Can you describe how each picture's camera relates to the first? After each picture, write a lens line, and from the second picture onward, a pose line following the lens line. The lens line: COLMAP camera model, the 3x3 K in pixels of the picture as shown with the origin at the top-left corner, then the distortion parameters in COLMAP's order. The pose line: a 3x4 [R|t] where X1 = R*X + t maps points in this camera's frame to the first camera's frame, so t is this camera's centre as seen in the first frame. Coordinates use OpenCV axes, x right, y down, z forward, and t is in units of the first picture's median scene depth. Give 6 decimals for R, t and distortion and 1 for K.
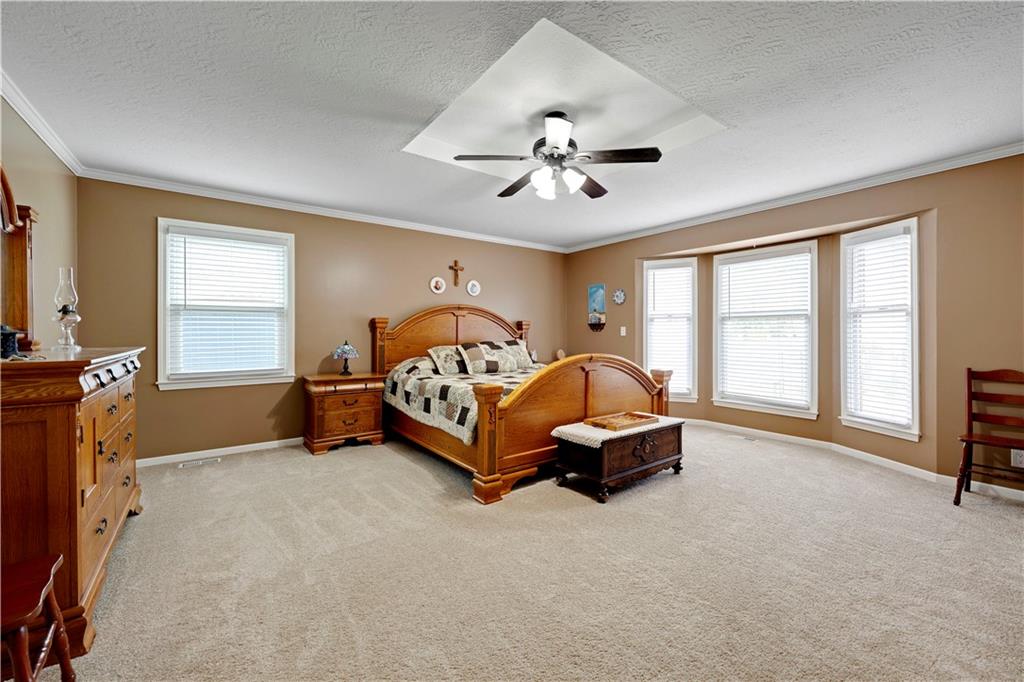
lens RADIAL K [[406.8, 0, 510.1], [0, 406.8, 333.7], [0, 0, 1]] dist [0.000656, 0.000169]
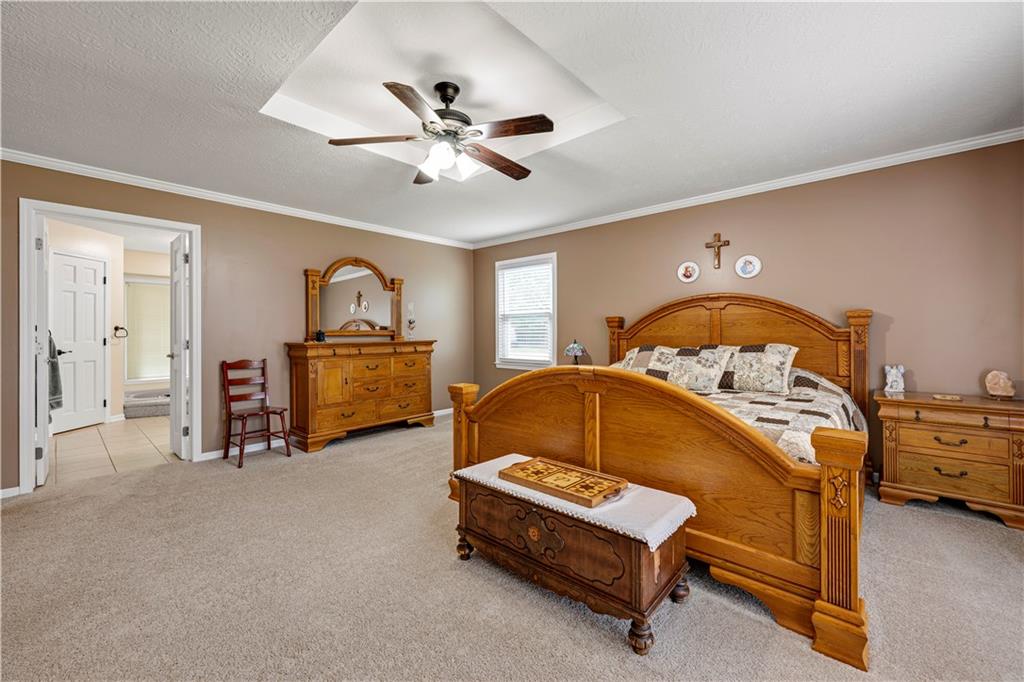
lens RADIAL K [[406.8, 0, 510.1], [0, 406.8, 333.7], [0, 0, 1]] dist [0.000656, 0.000169]
pose [[0.210297, 0.005367, -0.977623, 0.633231], [0.000475, 0.999984, 0.005592, -0.004476], [0.977637, -0.001640, 0.210291, 0.596850]]
